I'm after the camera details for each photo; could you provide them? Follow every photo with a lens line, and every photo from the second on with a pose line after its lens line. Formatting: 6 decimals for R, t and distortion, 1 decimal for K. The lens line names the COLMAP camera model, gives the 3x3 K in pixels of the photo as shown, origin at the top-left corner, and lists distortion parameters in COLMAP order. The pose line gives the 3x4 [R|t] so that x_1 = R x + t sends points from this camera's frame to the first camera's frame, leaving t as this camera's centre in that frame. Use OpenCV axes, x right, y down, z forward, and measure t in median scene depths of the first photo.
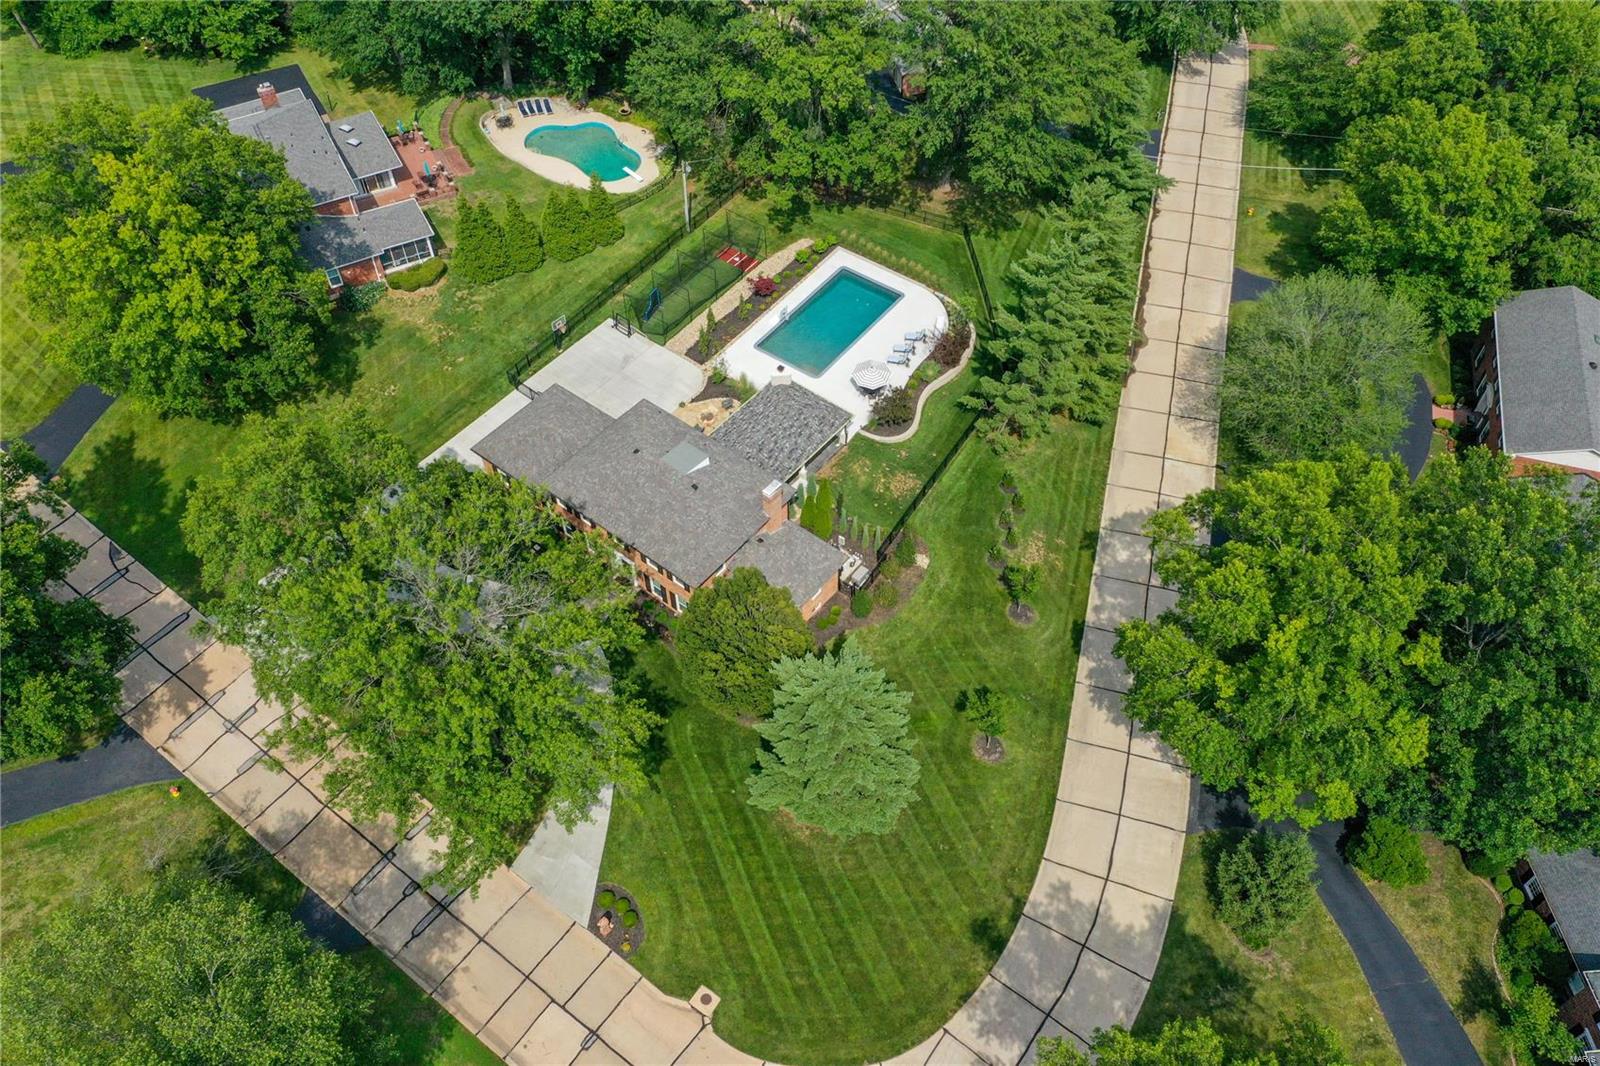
lens RADIAL K [[1266.0, 0, 800.0], [0, 1266.0, 533.0], [0, 0, 1]] dist [-0.012421, -0.002956]
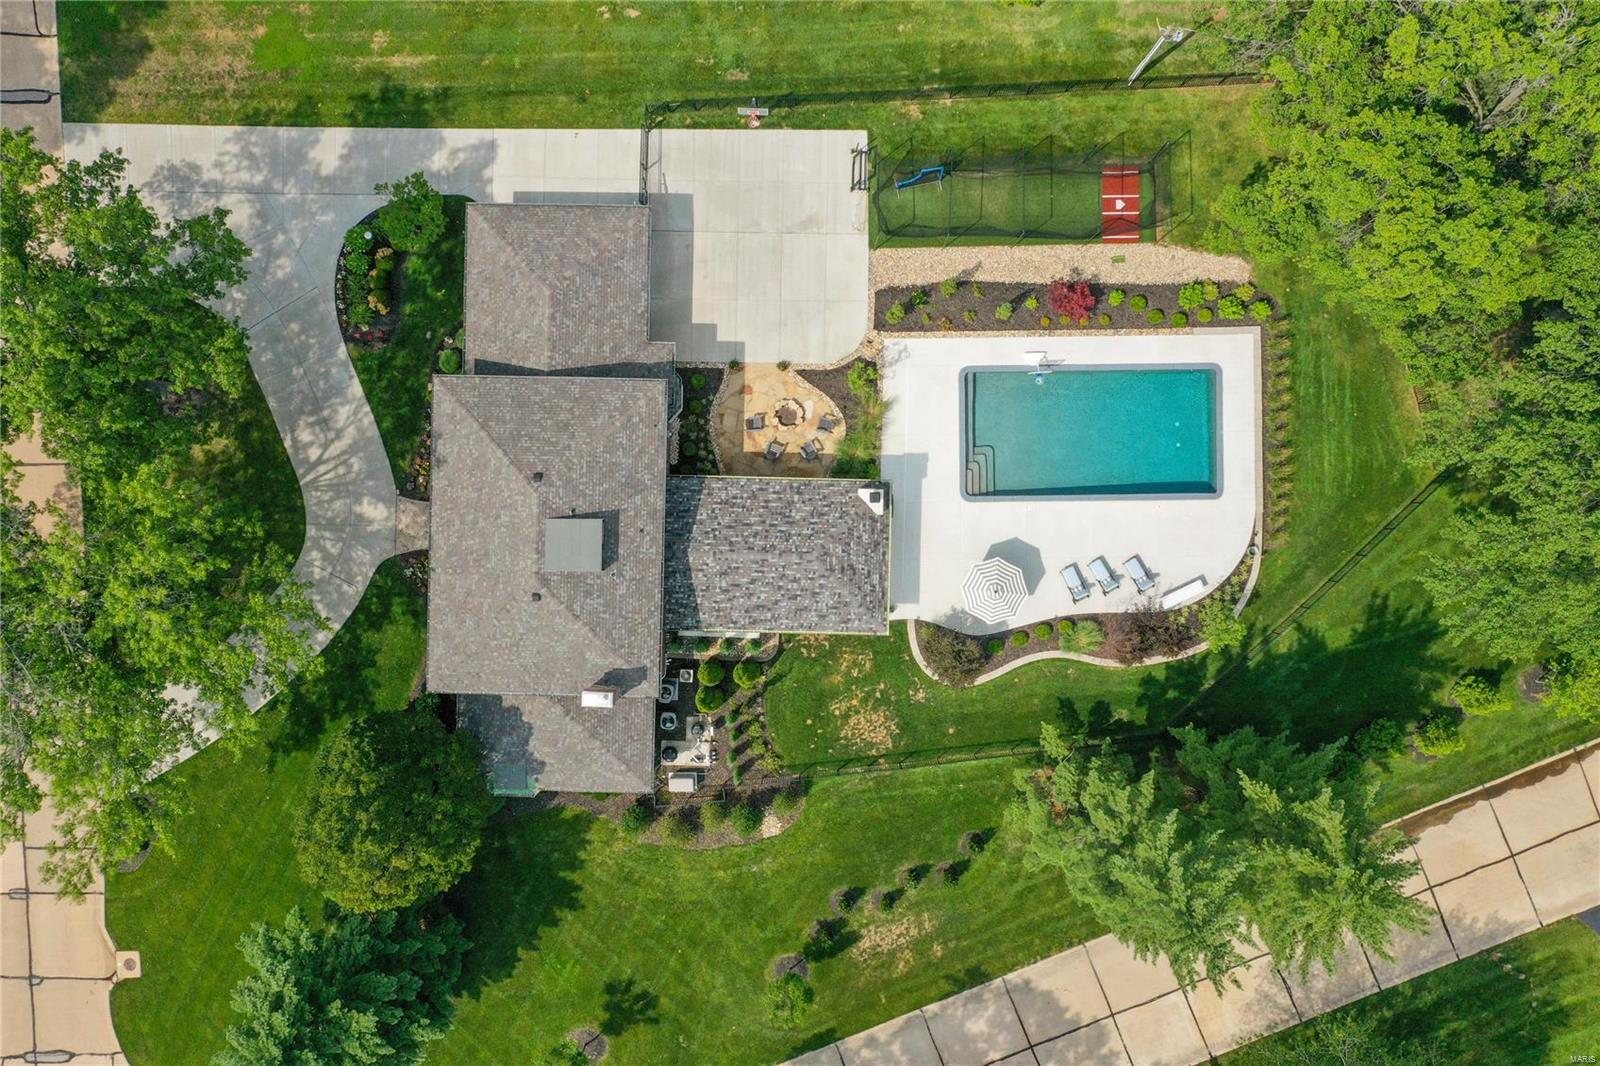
lens RADIAL K [[1266.0, 0, 800.0], [0, 1266.0, 533.0], [0, 0, 1]] dist [-0.012421, -0.002956]
pose [[0.604276, 0.796732, 0.008309, -0.026765], [-0.608544, 0.454765, 0.650280, -0.465600], [0.514320, -0.398005, 0.759649, 0.483285]]
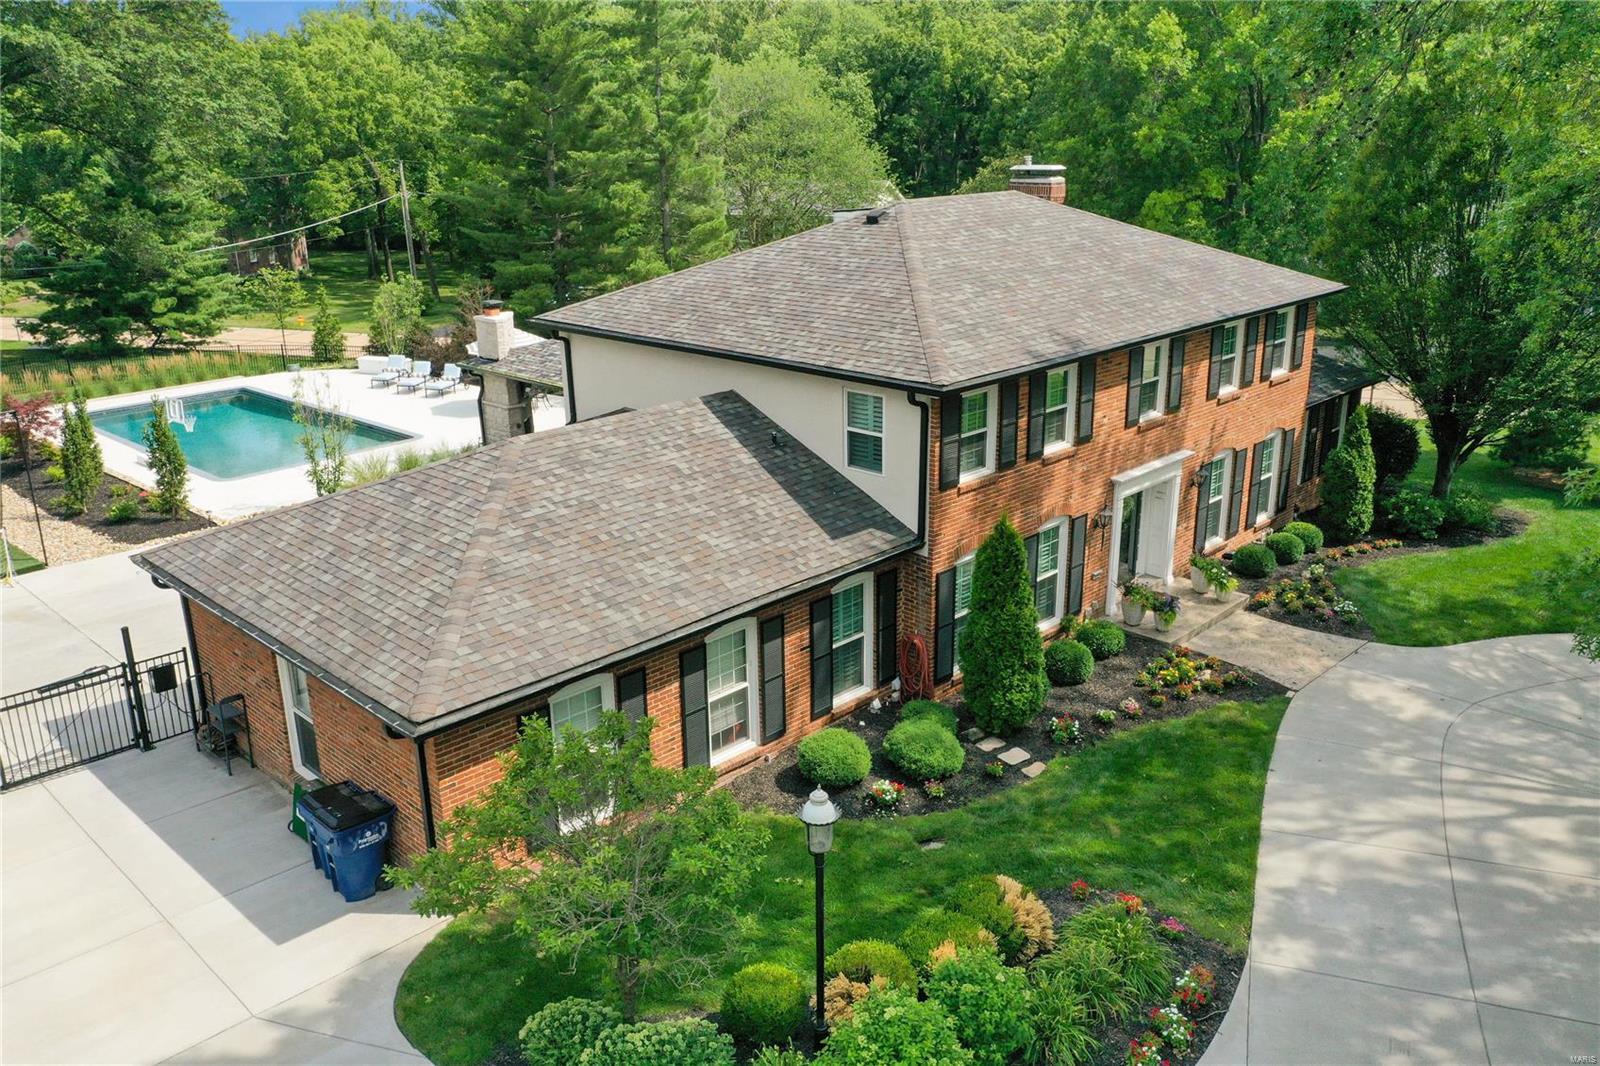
lens RADIAL K [[1248.2, 0, 800.0], [0, 1248.2, 533.0], [0, 0, 1]] dist [-0.002764, 0.000035]
pose [[0.102914, -0.326387, 0.939617, -0.351548], [0.790862, 0.599768, 0.121715, -0.056932], [-0.603279, 0.730582, 0.319852, 0.825232]]
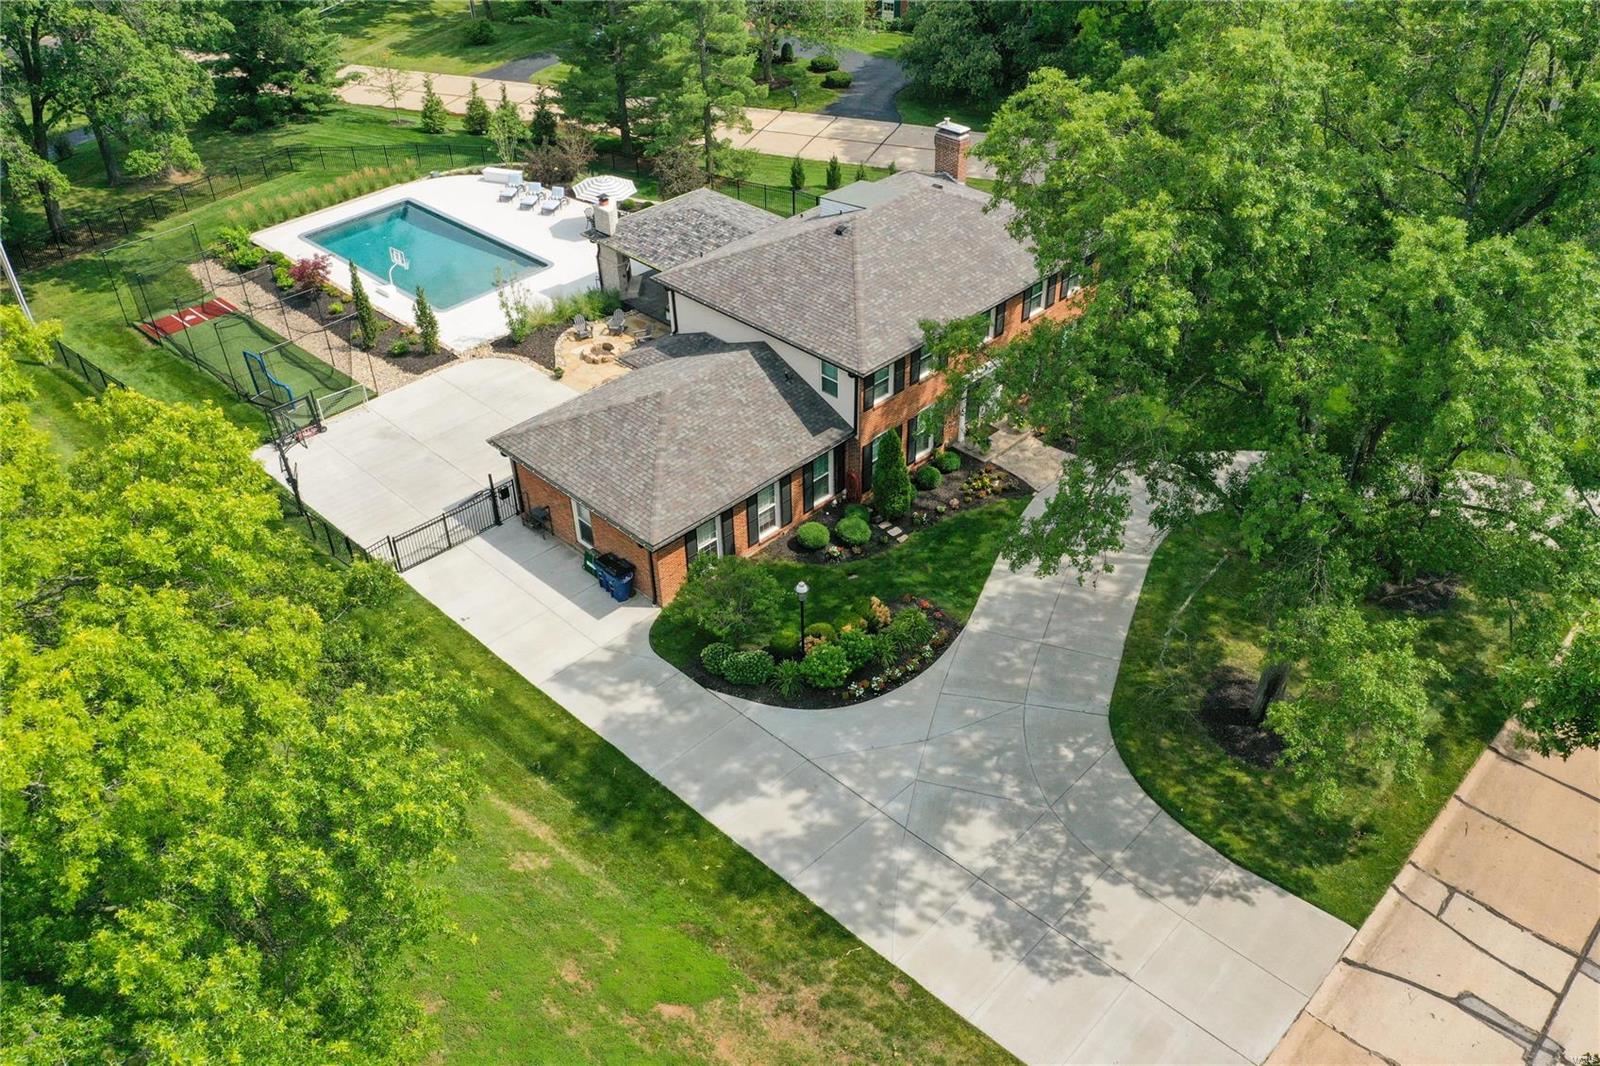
lens RADIAL K [[1212.3, 0, 814.2], [0, 1212.3, 530.5], [0, 0, 1]] dist [-0.007505, -0.002190]
pose [[0.102262, -0.609795, 0.785934, -0.503529], [0.788797, 0.531087, 0.309429, -0.135000], [-0.606088, 0.588300, 0.535314, 0.690066]]
